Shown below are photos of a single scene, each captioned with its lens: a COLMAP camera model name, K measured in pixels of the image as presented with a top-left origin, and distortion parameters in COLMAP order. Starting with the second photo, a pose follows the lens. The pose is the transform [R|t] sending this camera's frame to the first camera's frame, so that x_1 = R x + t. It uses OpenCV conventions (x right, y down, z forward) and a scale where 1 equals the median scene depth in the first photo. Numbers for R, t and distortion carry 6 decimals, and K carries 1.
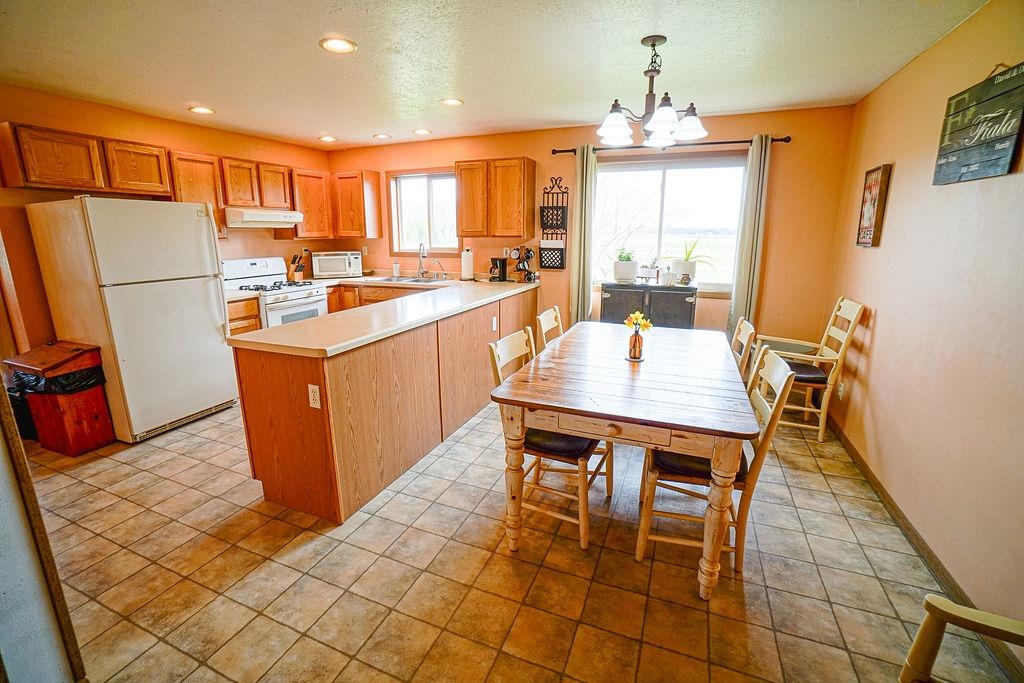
lens RADIAL K [[450.5, 0, 501.4], [0, 450.5, 339.5], [0, 0, 1]] dist [-0.068088, 0.024069]
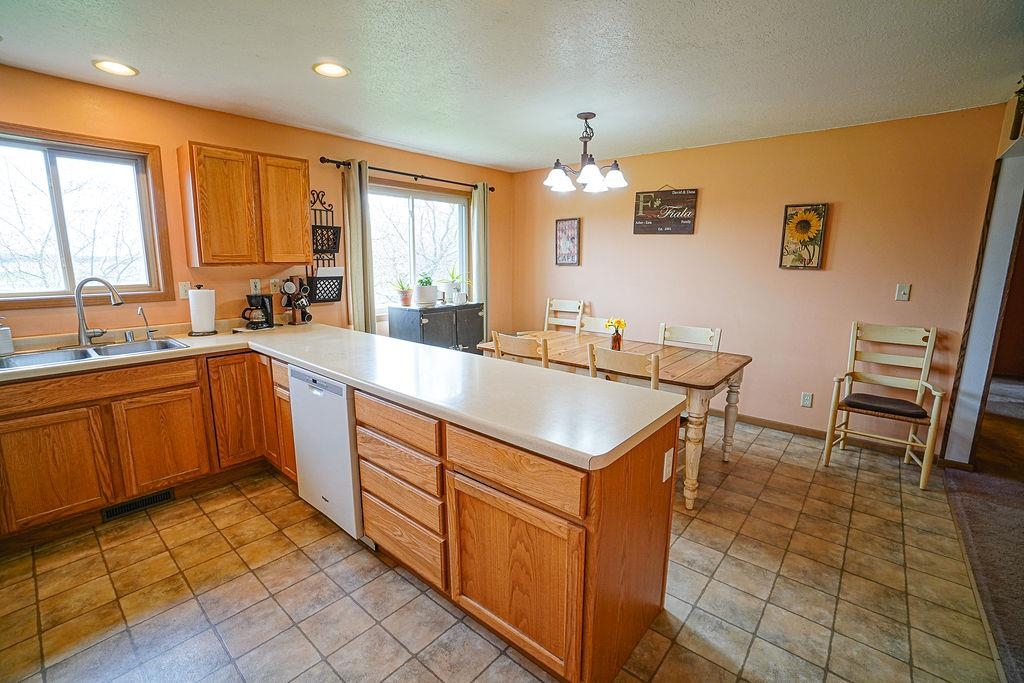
lens RADIAL K [[450.5, 0, 501.4], [0, 450.5, 339.5], [0, 0, 1]] dist [-0.068088, 0.024069]
pose [[0.310684, -0.163004, 0.936432, -0.695980], [0.215056, 0.971693, 0.097792, -0.128933], [-0.925865, 0.171003, 0.336944, 0.562026]]
